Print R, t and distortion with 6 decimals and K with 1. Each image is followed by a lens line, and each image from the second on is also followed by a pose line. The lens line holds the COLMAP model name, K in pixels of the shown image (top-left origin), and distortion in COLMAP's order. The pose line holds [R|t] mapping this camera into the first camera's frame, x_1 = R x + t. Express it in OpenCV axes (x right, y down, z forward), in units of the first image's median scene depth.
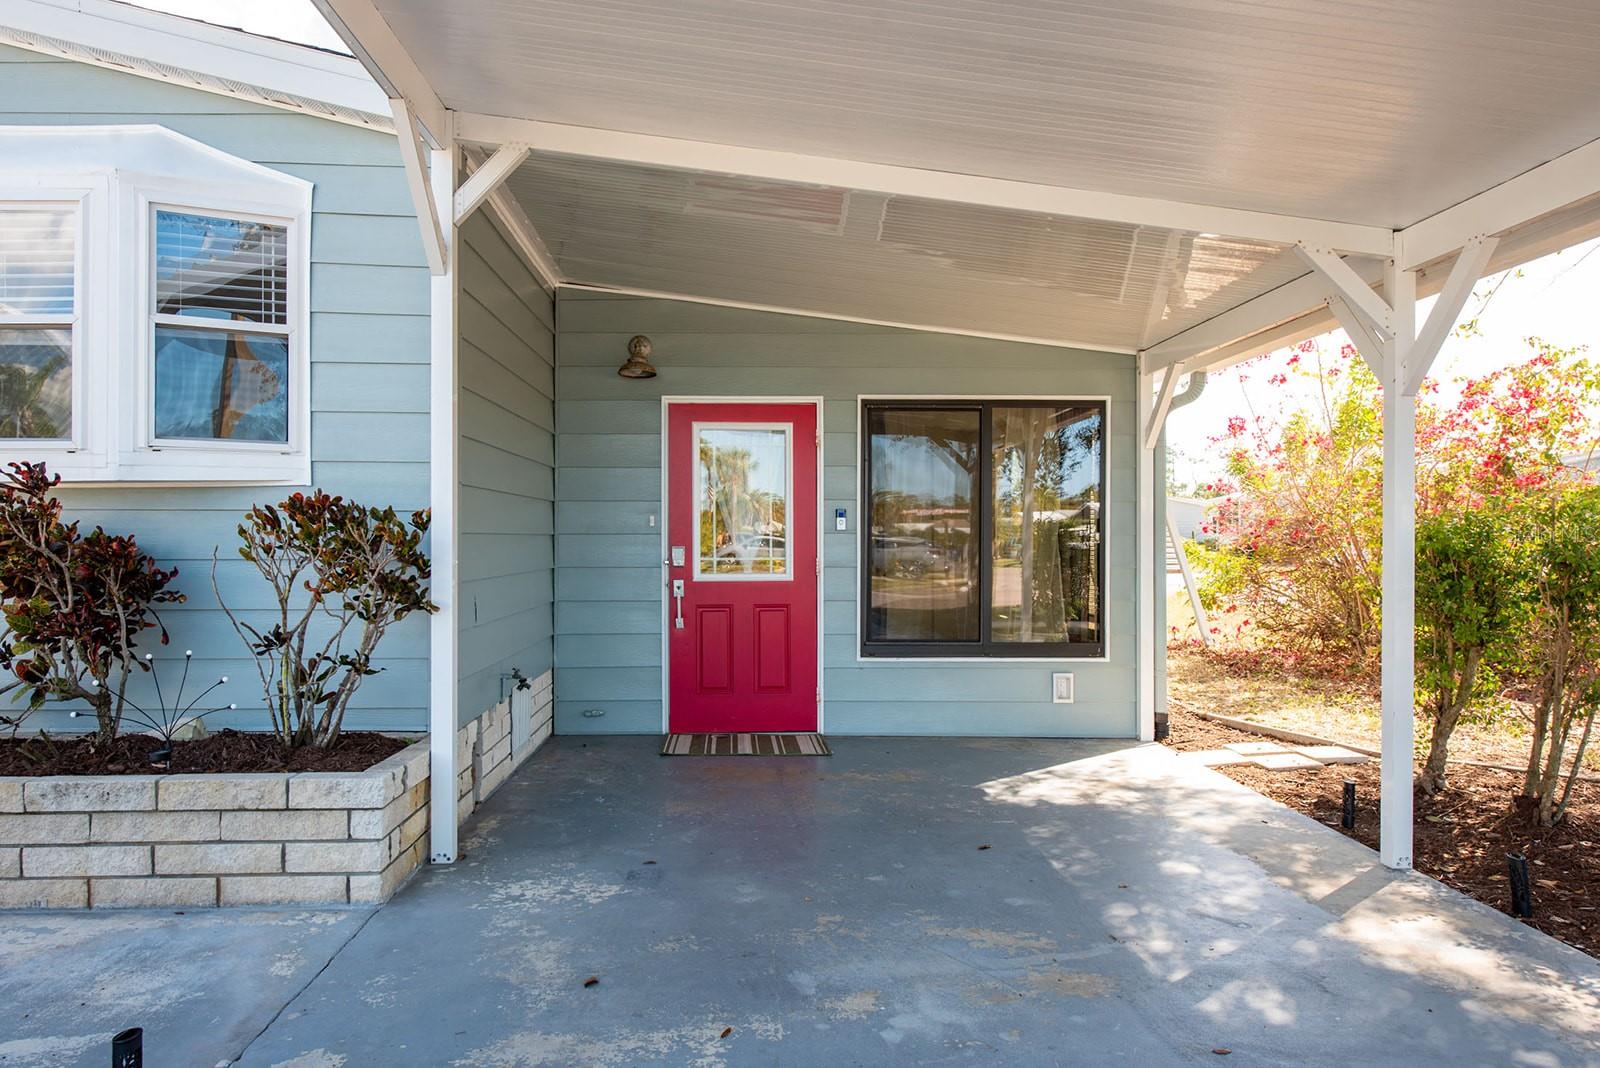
lens RADIAL K [[1102.0, 0, 800.0], [0, 1102.0, 534.0], [0, 0, 1]] dist [0.000565, 0.000193]
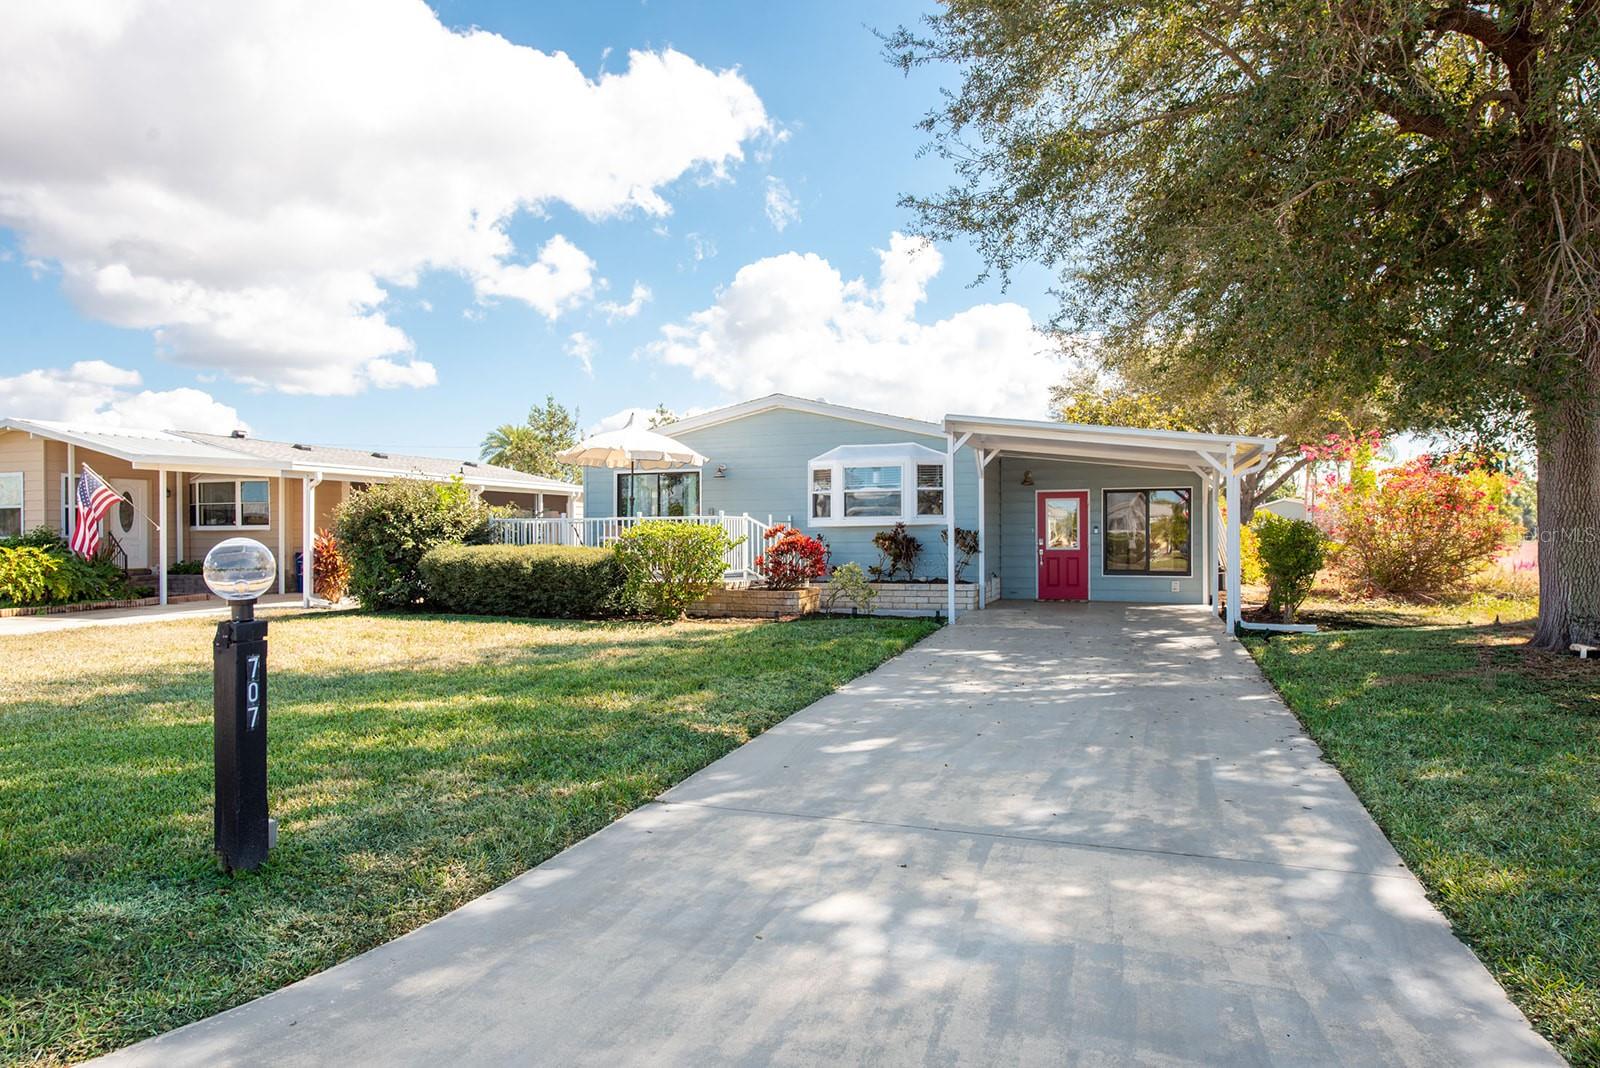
lens RADIAL K [[958.6, 0, 801.9], [0, 958.6, 529.2], [0, 0, 1]] dist [0.004930, -0.000845]
pose [[0.924571, -0.001828, -0.381005, 0.486996], [0.003109, 0.999991, 0.002747, -0.040138], [0.380997, -0.003724, 0.924569, -2.885835]]
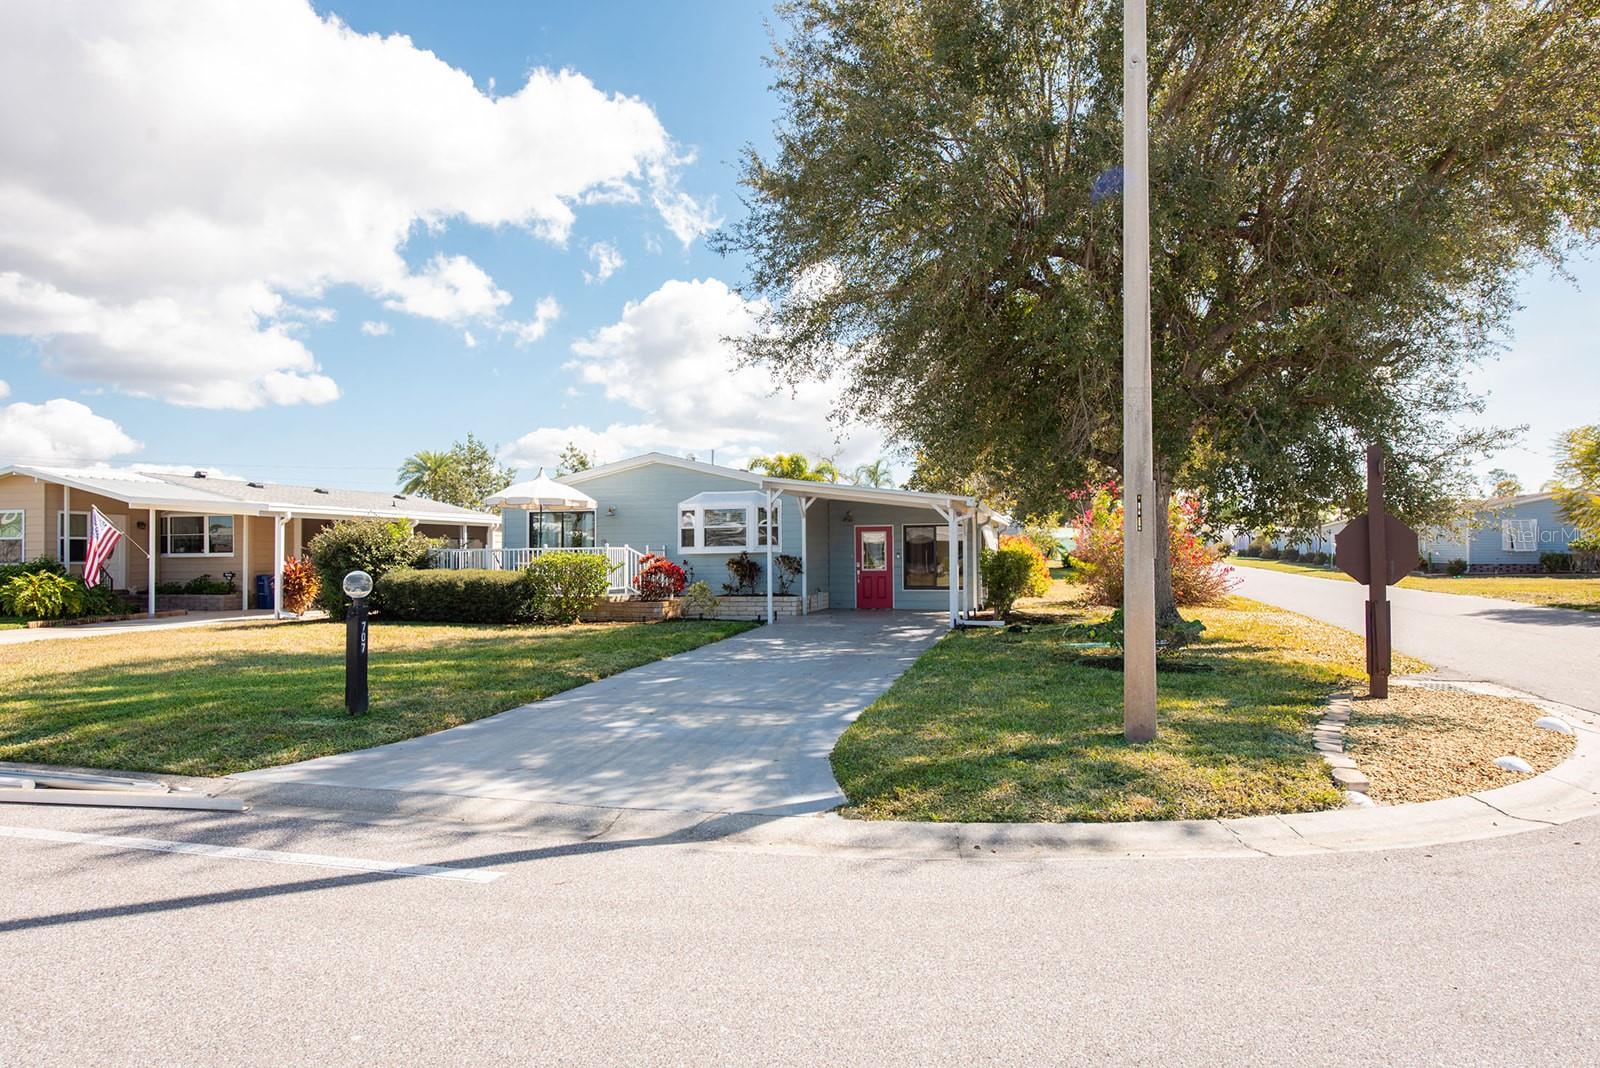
lens RADIAL K [[958.6, 0, 801.9], [0, 958.6, 529.2], [0, 0, 1]] dist [0.004930, -0.000845]
pose [[0.952832, -0.010242, -0.303324, 1.264181], [0.005341, 0.999842, -0.016984, -0.084750], [0.303450, 0.014563, 0.952736, -4.024174]]
